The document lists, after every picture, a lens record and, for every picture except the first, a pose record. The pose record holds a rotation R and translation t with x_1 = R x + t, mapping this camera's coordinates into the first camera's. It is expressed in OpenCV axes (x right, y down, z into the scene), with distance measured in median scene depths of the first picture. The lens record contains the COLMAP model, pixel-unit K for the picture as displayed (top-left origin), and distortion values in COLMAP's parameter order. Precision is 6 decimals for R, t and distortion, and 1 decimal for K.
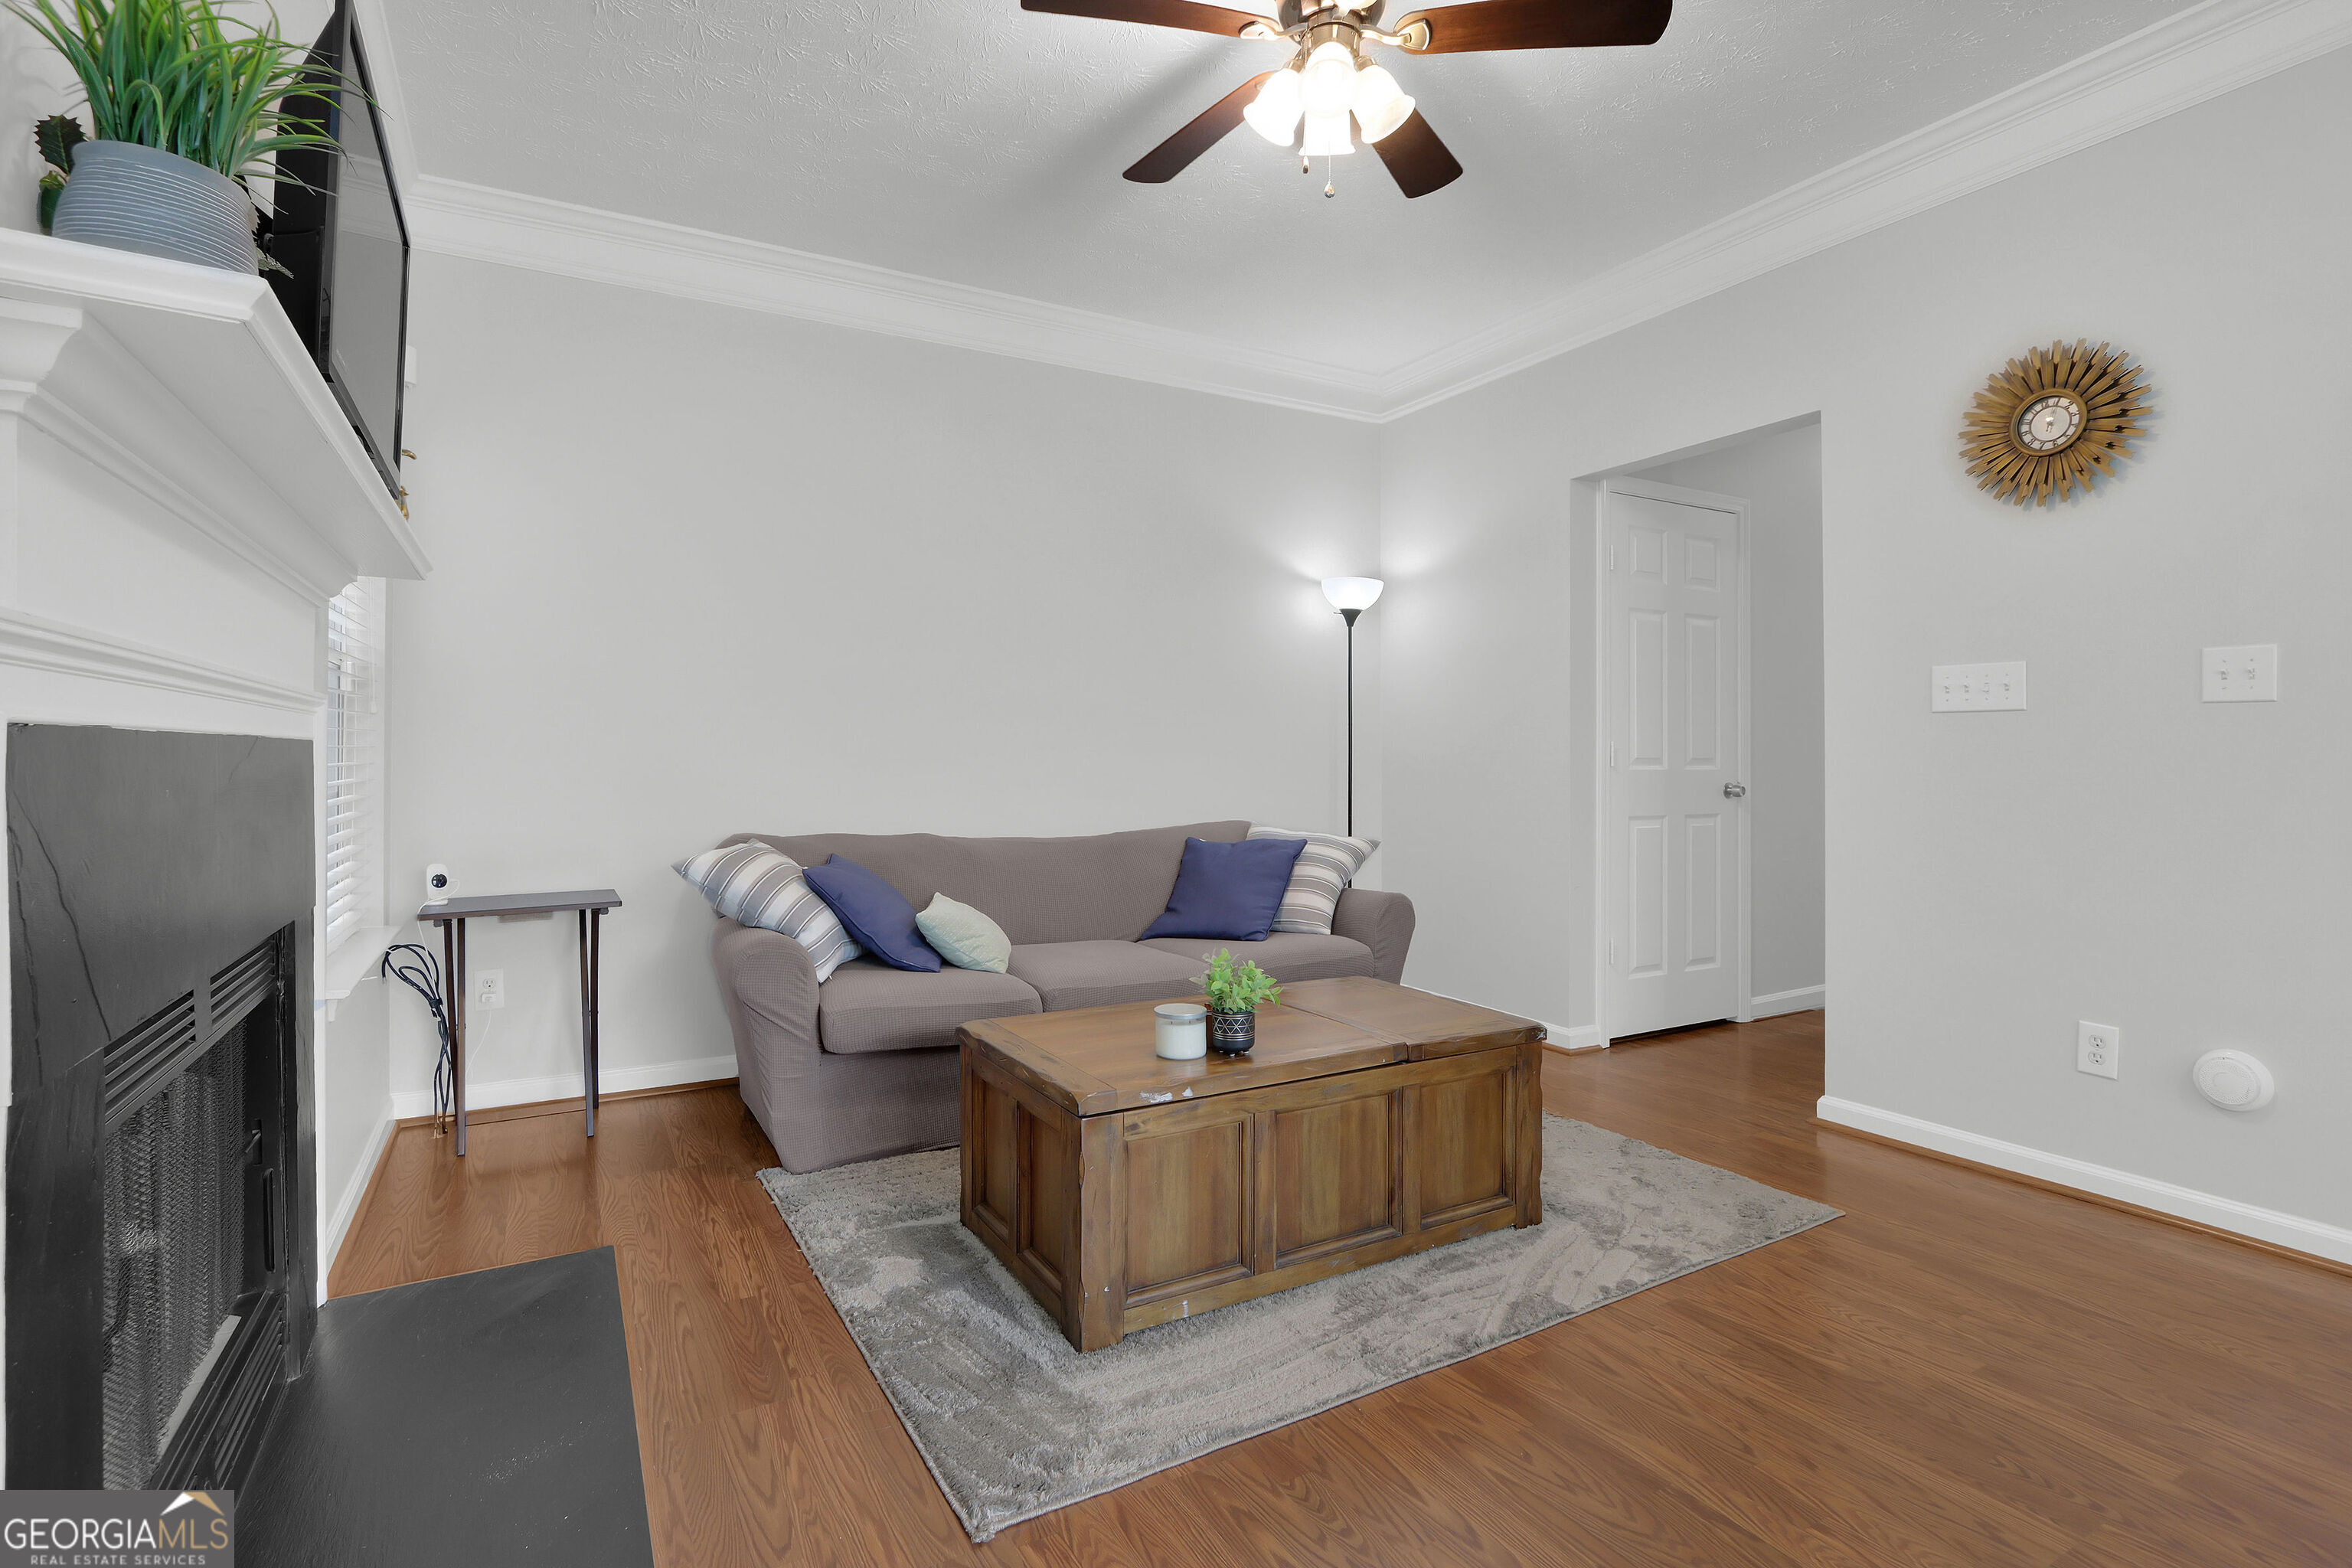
lens RADIAL K [[1108.5, 0, 1164.8], [0, 1108.5, 751.3], [0, 0, 1]] dist [-0.012440, 0.001203]
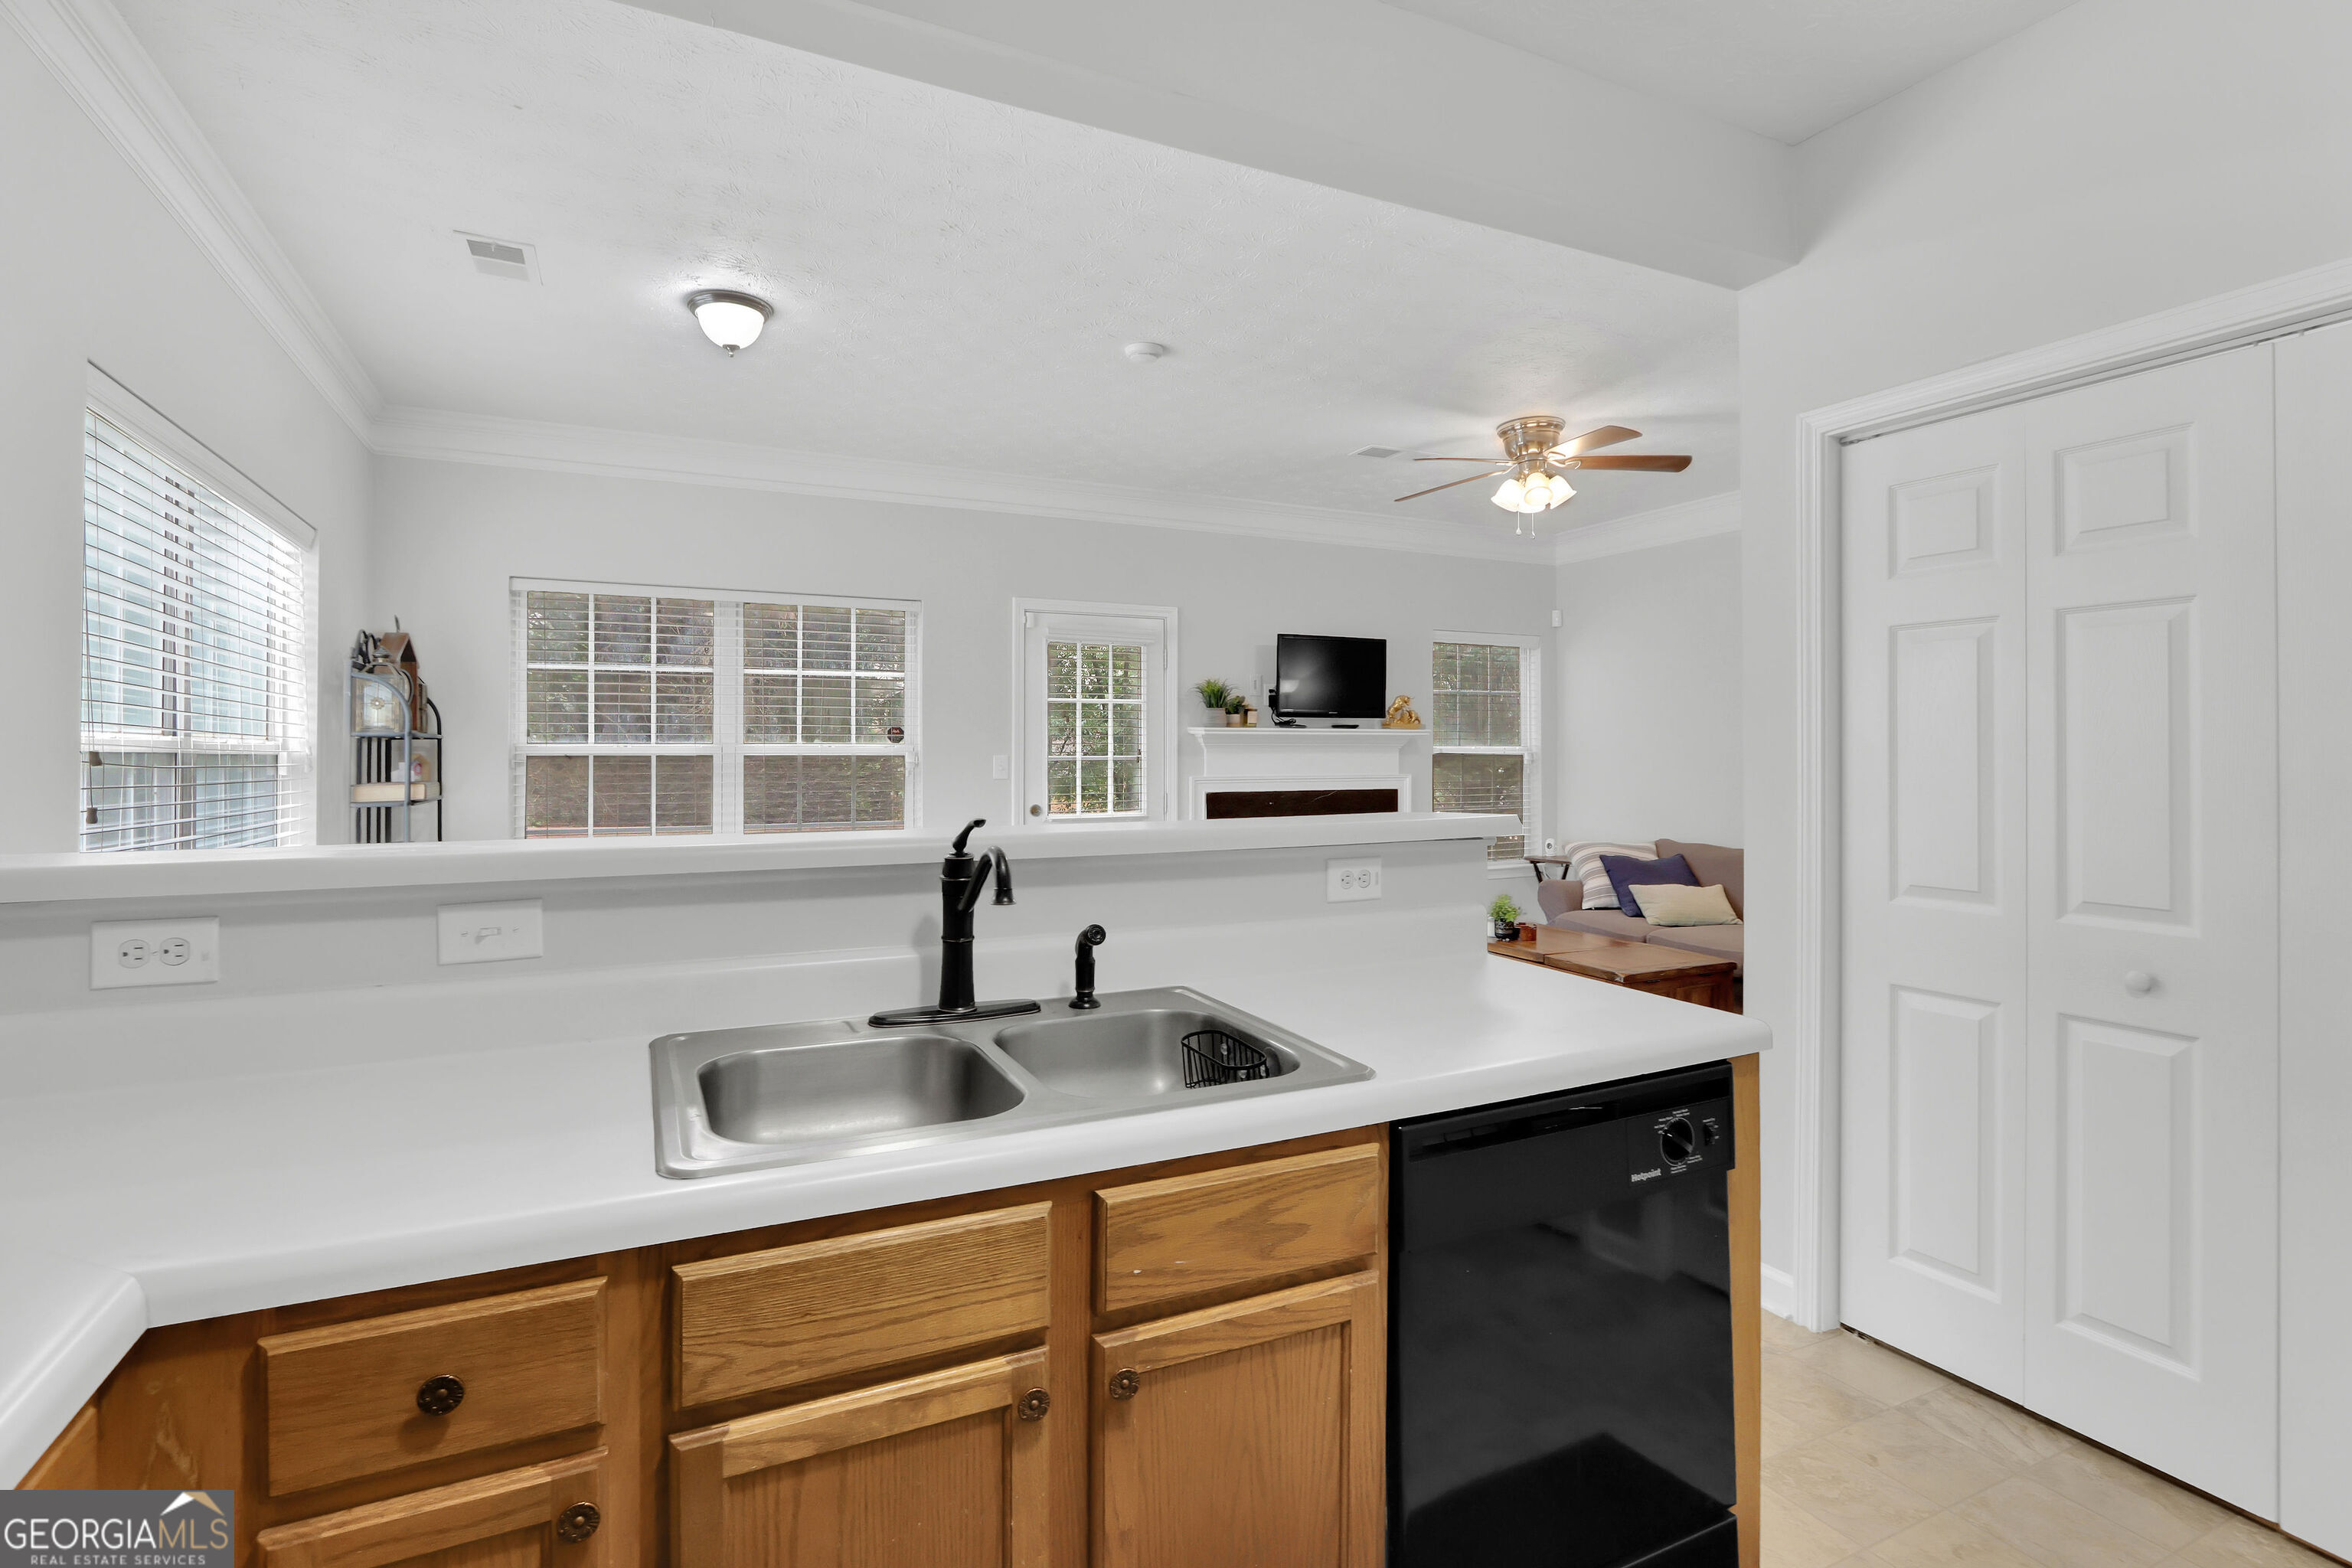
lens RADIAL K [[1108.5, 0, 1135.9], [0, 1108.5, 747.1], [0, 0, 1]] dist [-0.012440, 0.001203]
pose [[-0.081996, -0.004738, -0.996621, 2.096228], [0.003821, 0.999980, -0.005068, -0.097670], [0.996625, -0.004224, -0.081976, 0.393155]]
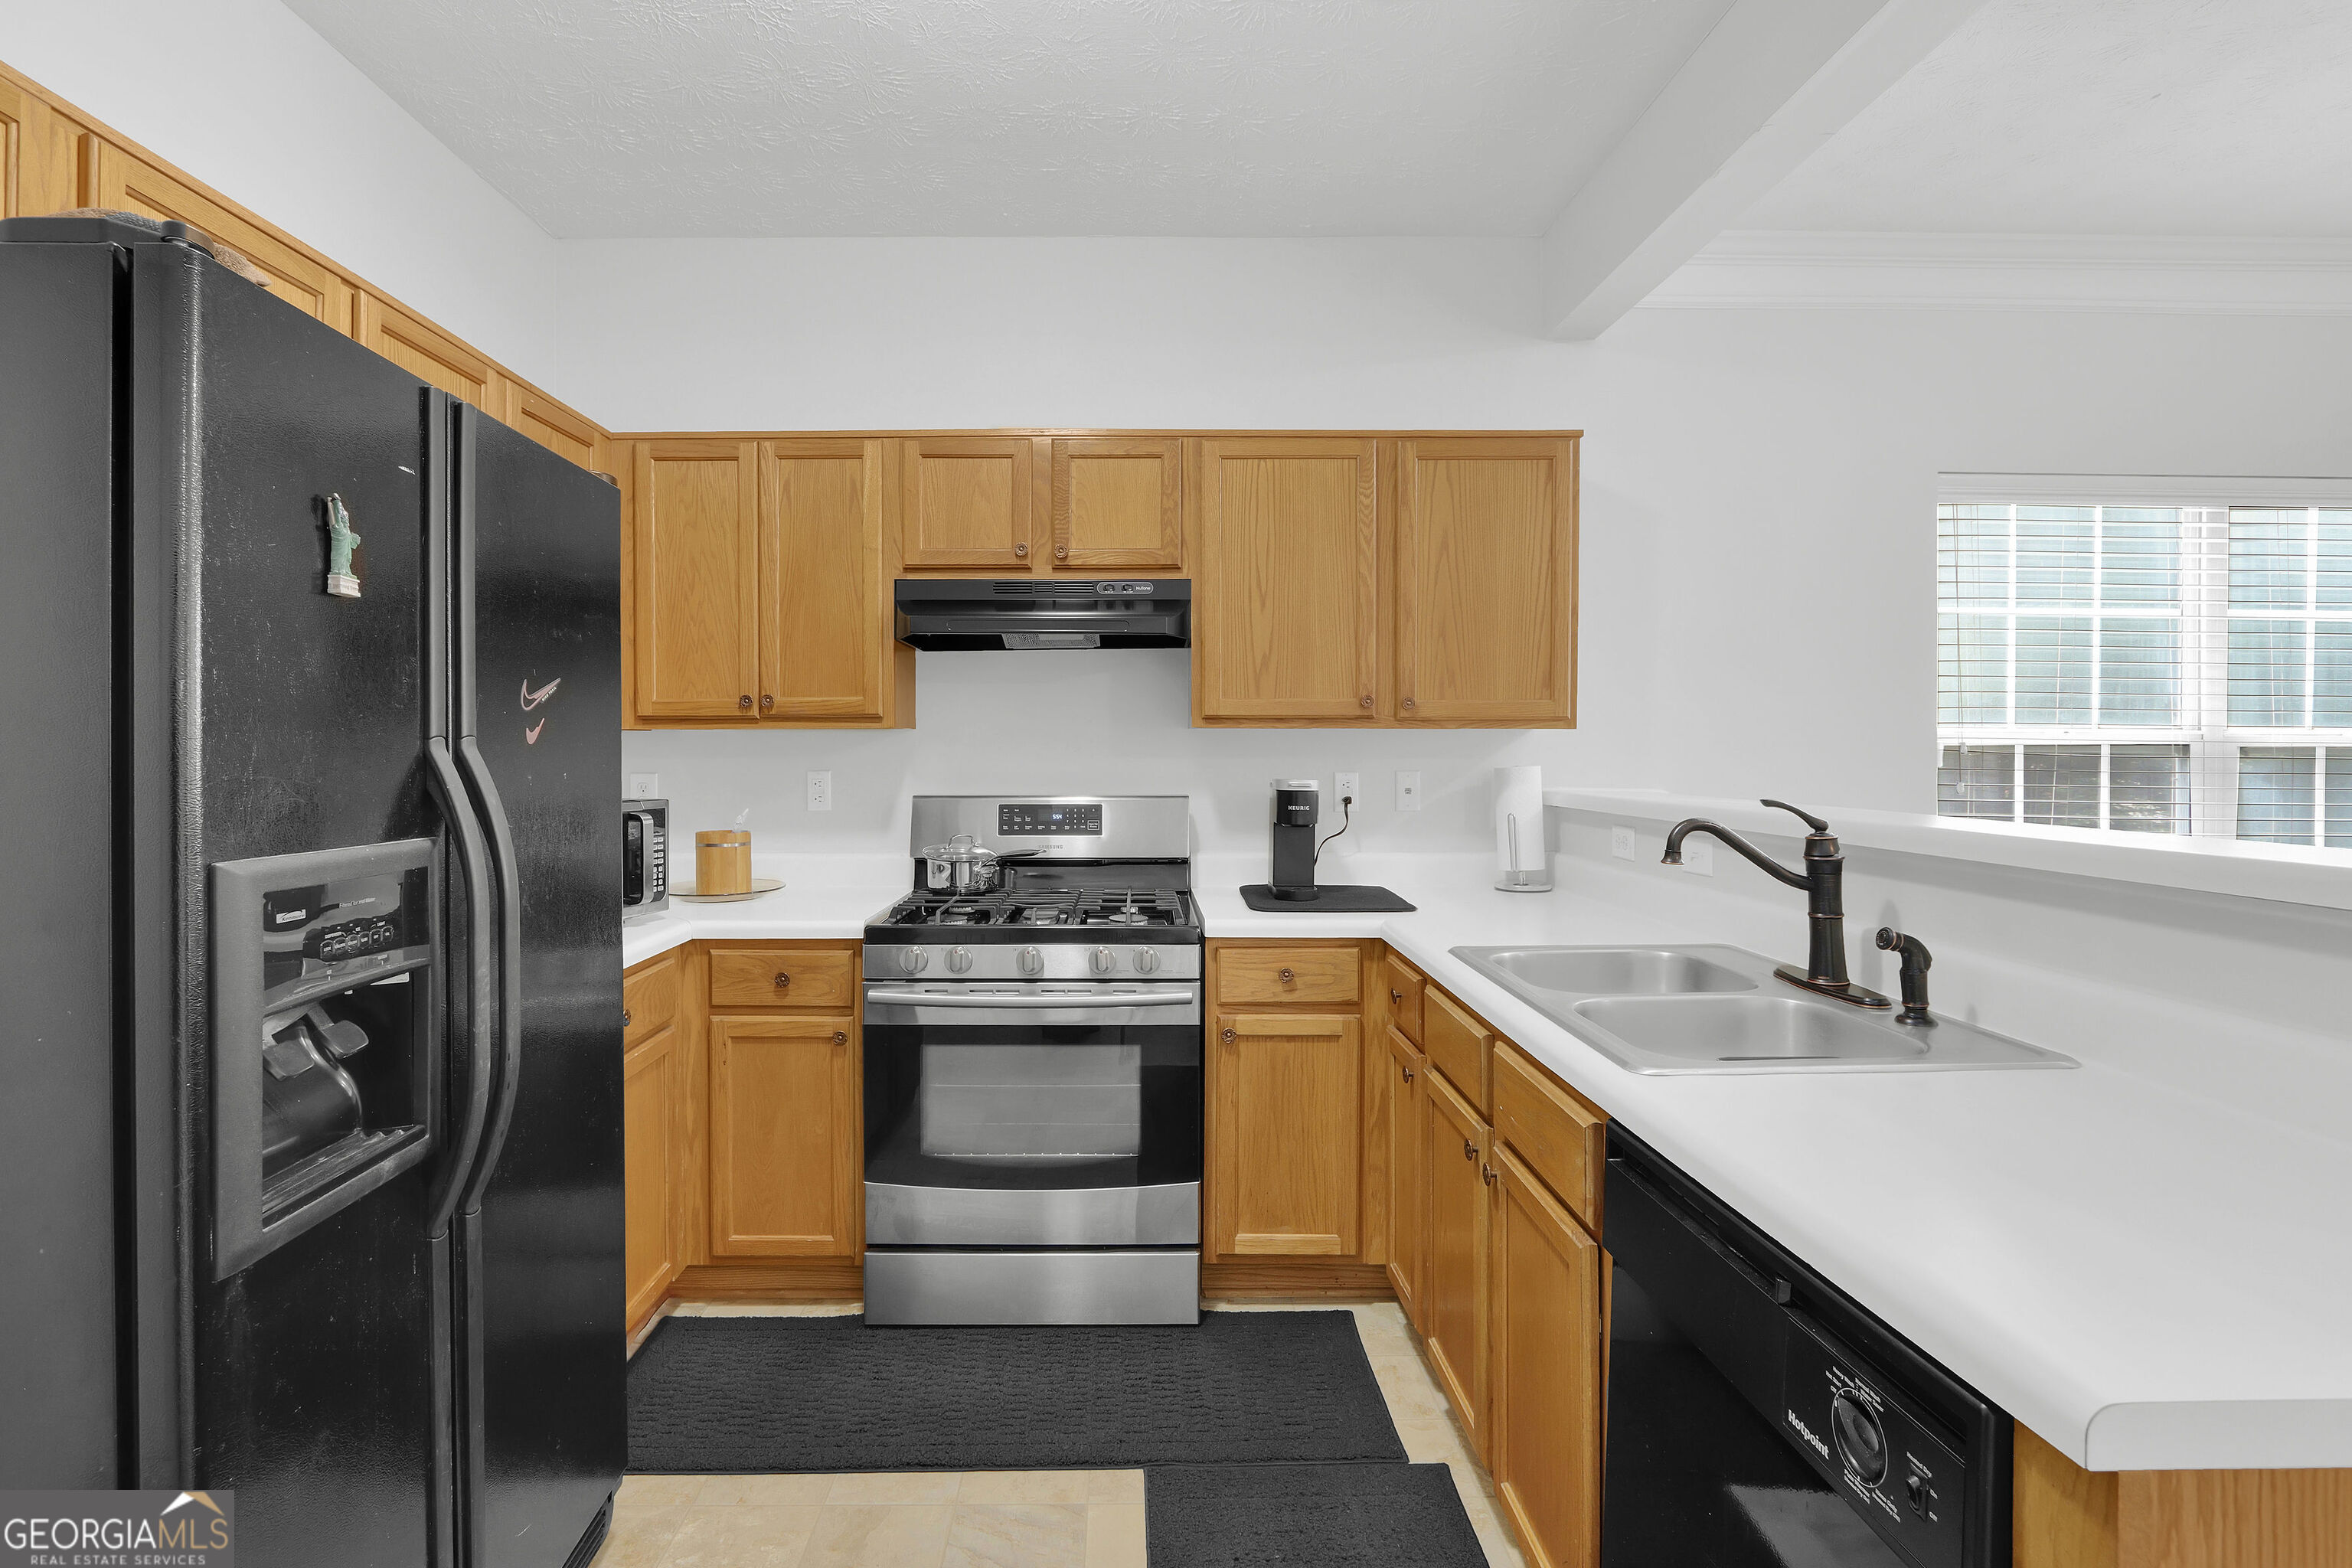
lens RADIAL K [[1111.5, 0, 1145.3], [0, 1111.5, 759.3], [0, 0, 1]] dist [-0.021665, 0.005629]
pose [[-0.872497, -0.005041, 0.488594, 1.483484], [-0.003430, 0.999985, 0.004192, -0.086288], [-0.488608, 0.001982, -0.872501, 1.040326]]
